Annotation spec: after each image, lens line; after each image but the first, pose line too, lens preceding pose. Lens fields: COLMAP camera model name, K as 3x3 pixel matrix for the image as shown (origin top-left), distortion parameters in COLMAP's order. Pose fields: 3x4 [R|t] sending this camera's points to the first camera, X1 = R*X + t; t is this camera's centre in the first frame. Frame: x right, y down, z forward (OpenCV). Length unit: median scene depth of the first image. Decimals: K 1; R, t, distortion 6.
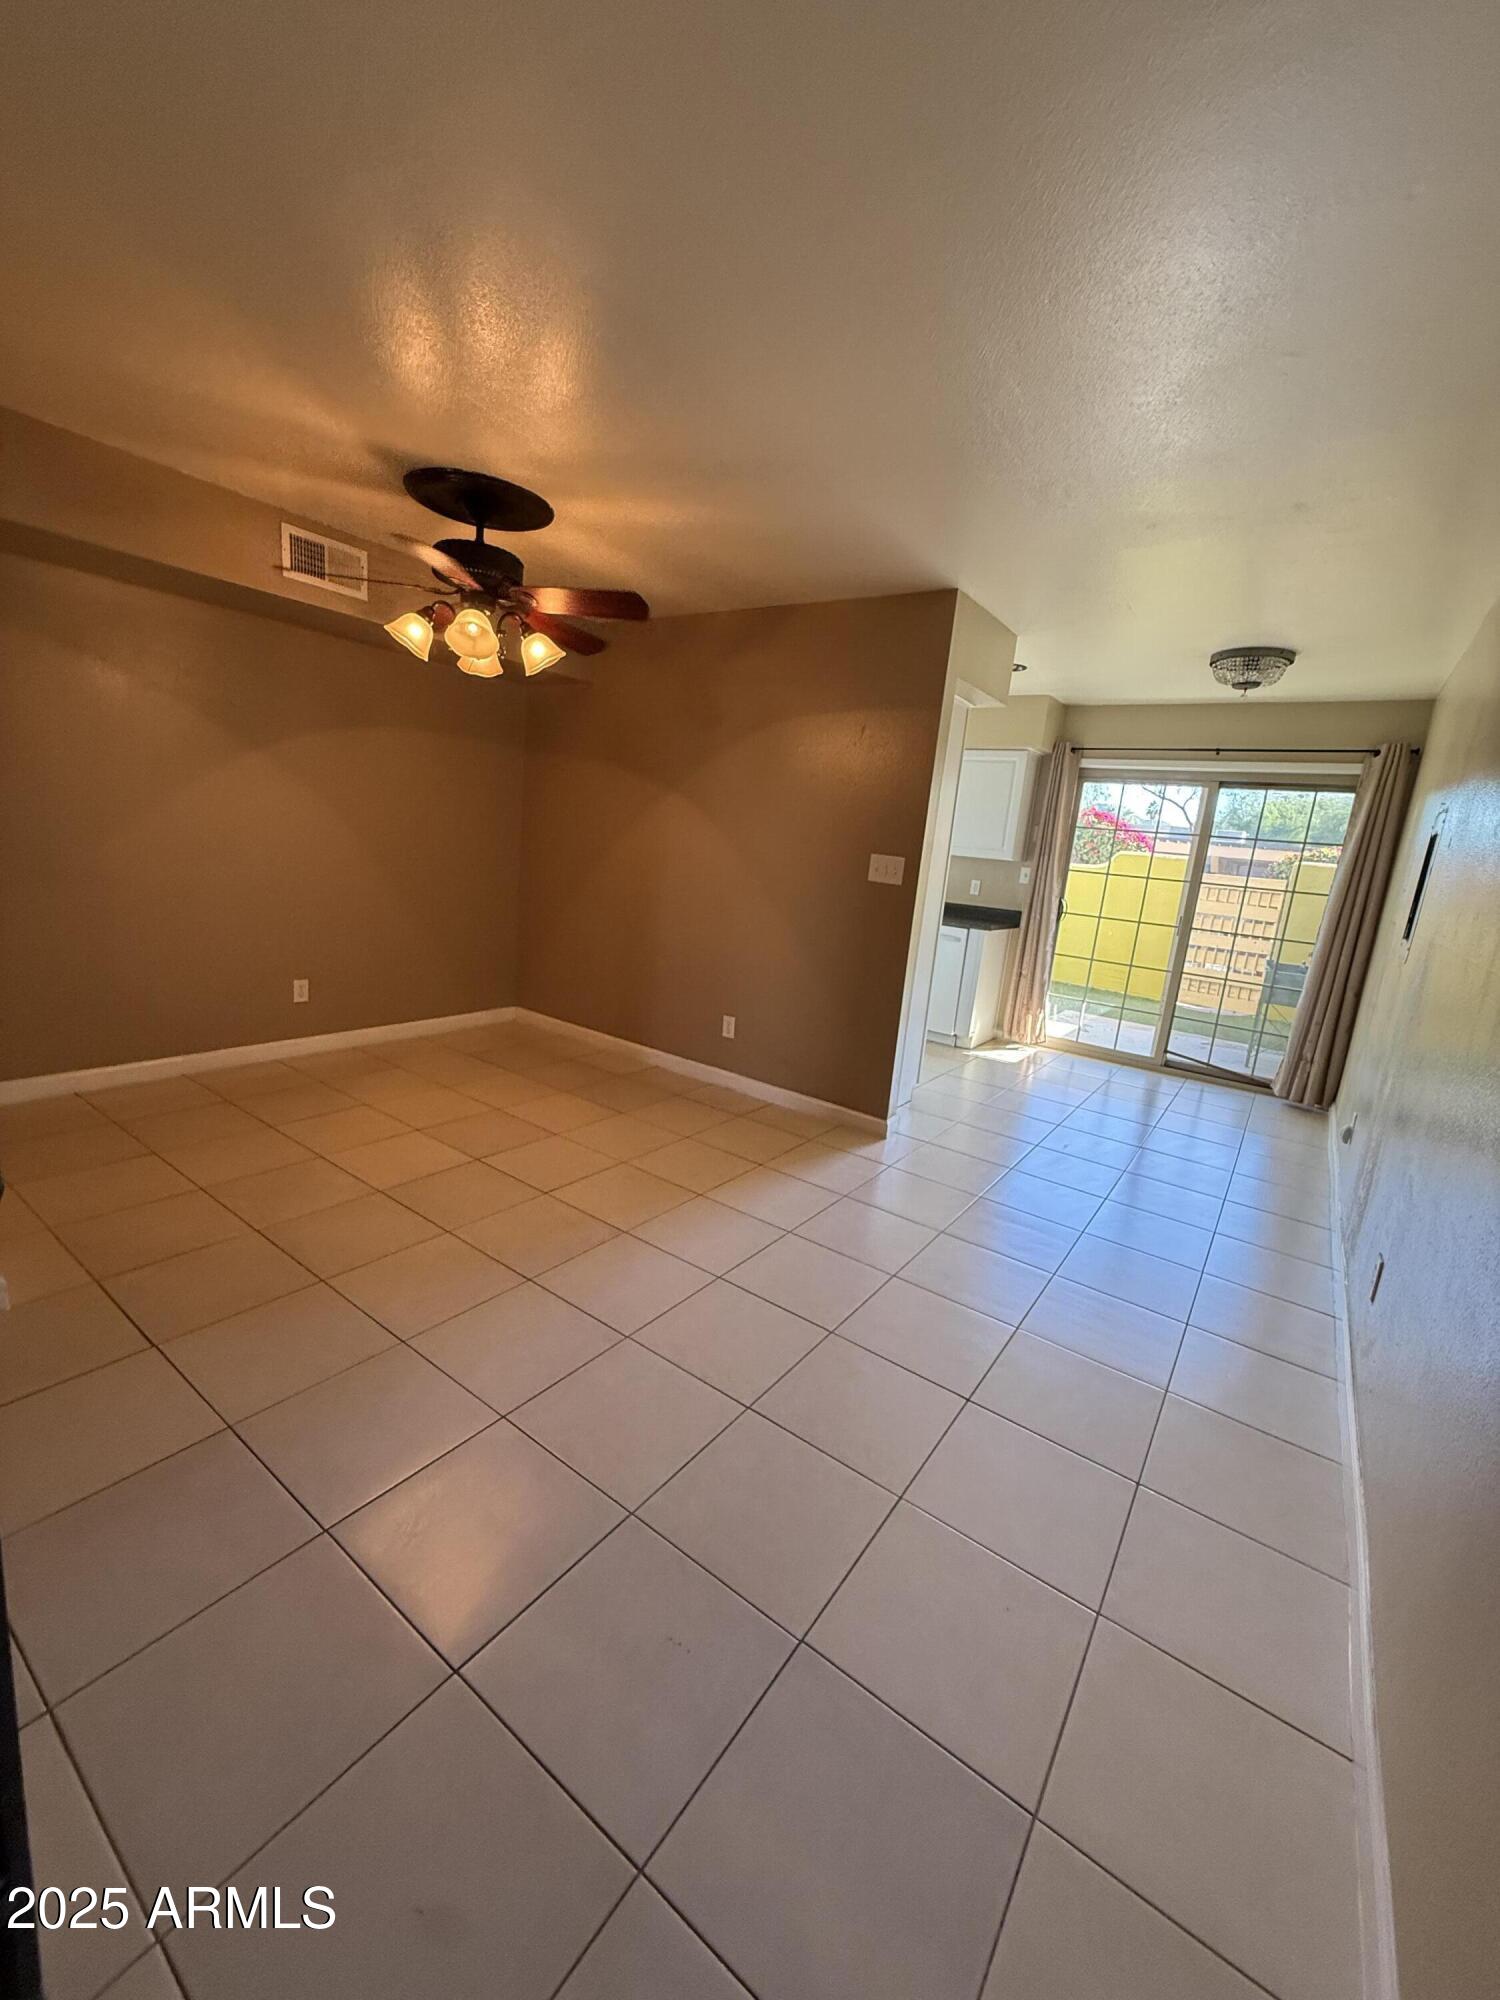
lens RADIAL K [[794.5, 0, 750.0], [0, 794.5, 1000.0], [0, 0, 1]] dist [-0.000648, 0.000036]
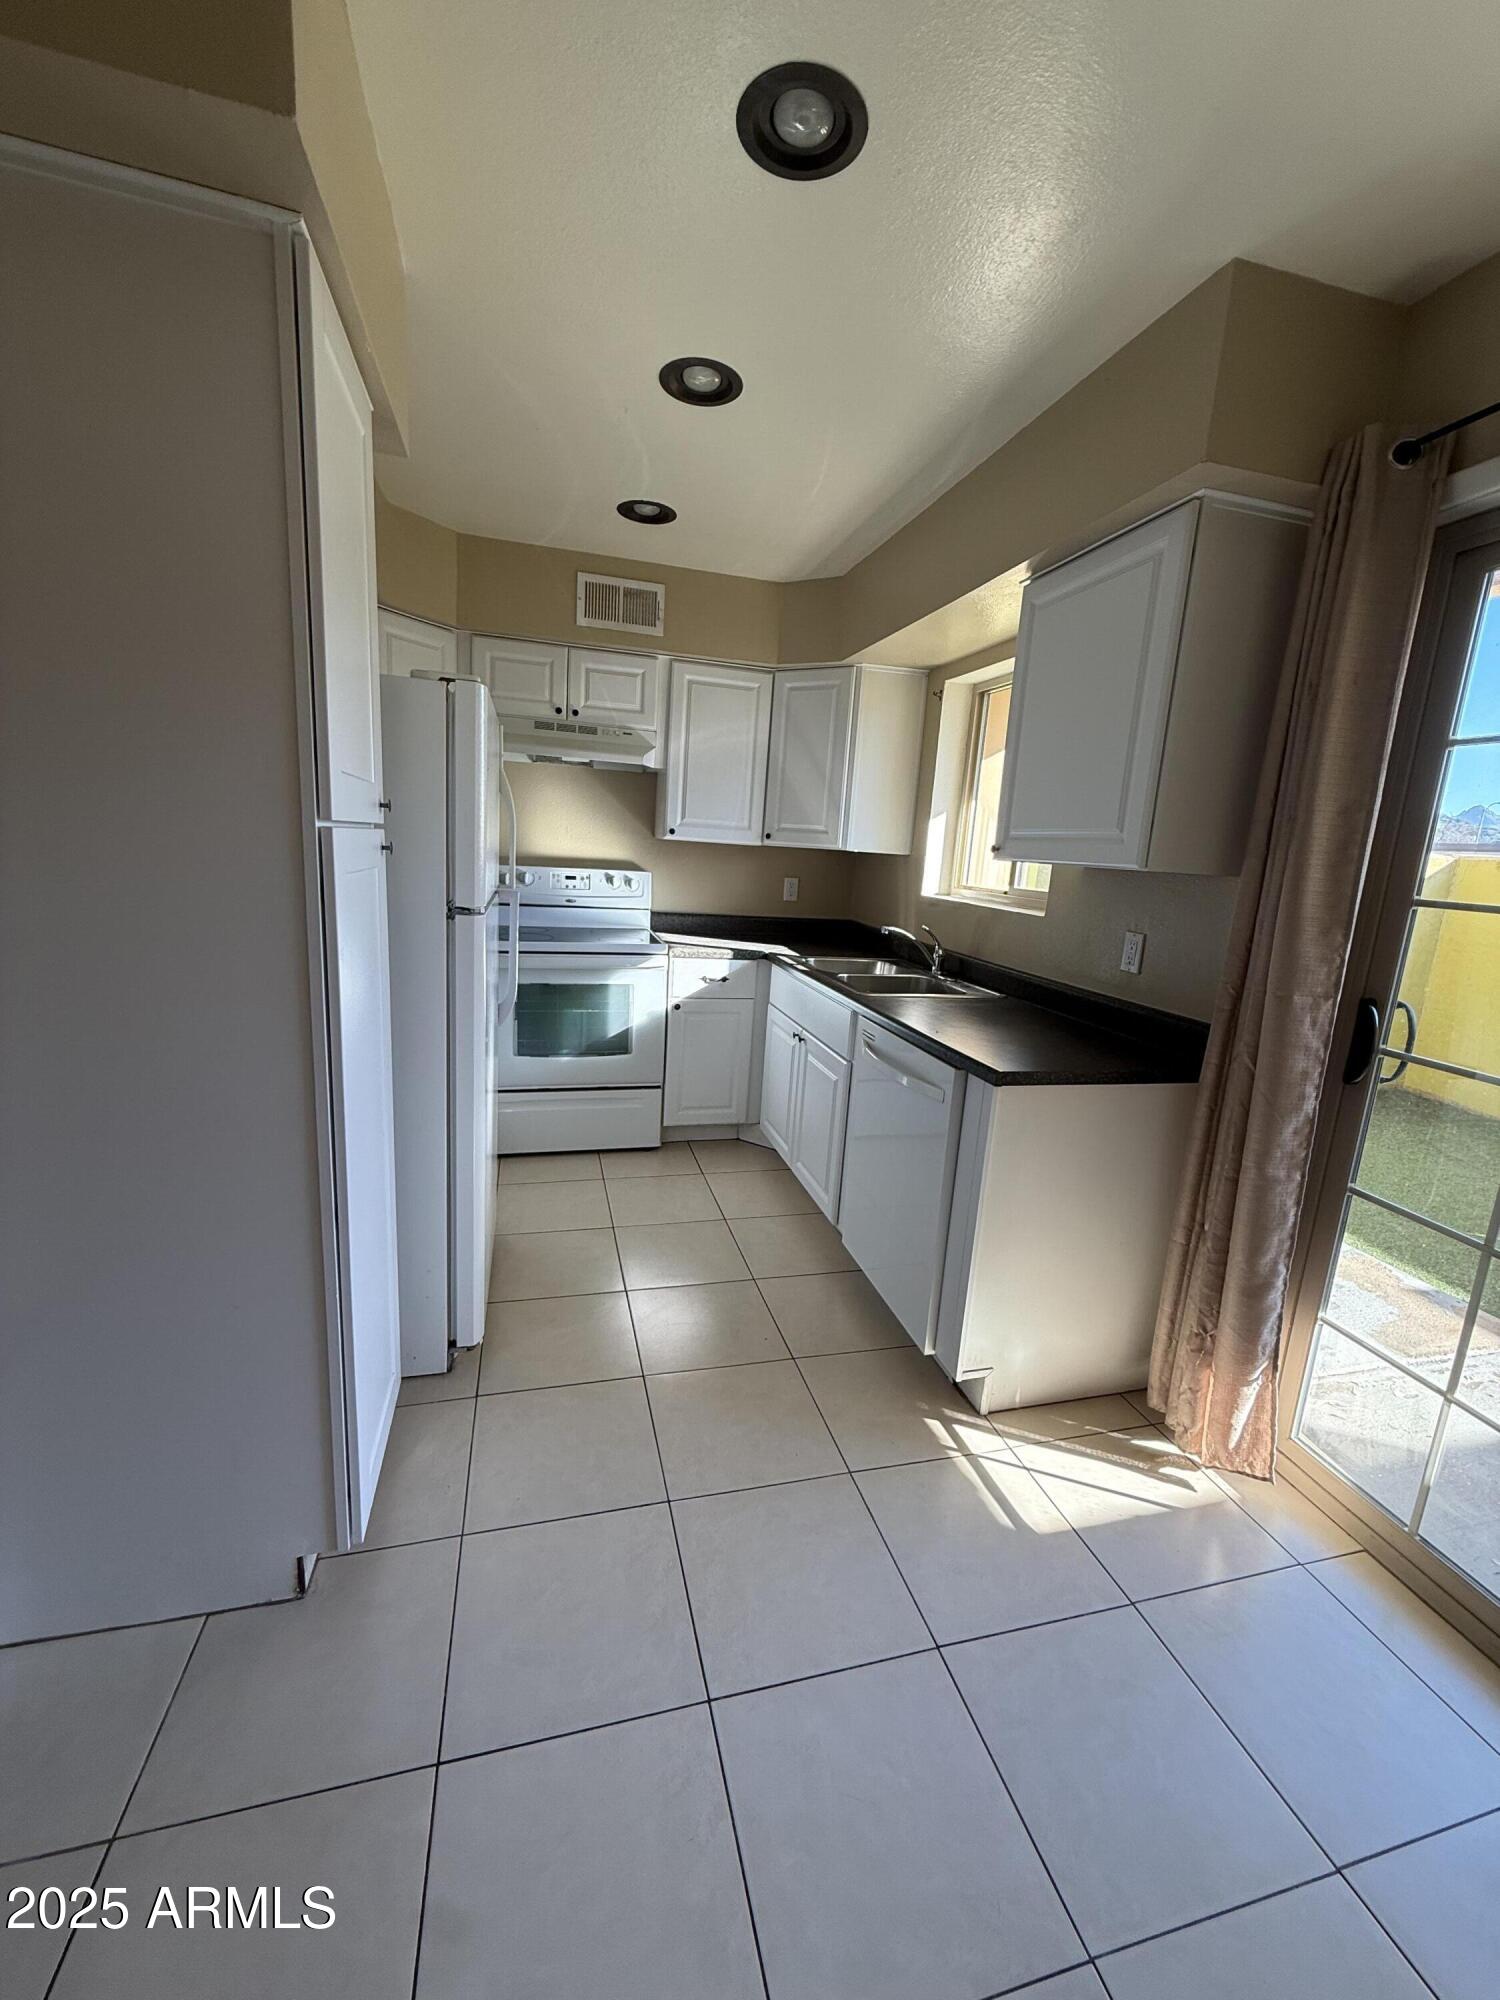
lens RADIAL K [[794.5, 0, 750.0], [0, 794.5, 1000.0], [0, 0, 1]] dist [-0.000648, 0.000036]
pose [[0.771017, 0.070313, -0.632921, 0.391984], [-0.112676, 0.993267, -0.026916, -0.092828], [0.626767, 0.092067, 0.773748, 0.628249]]
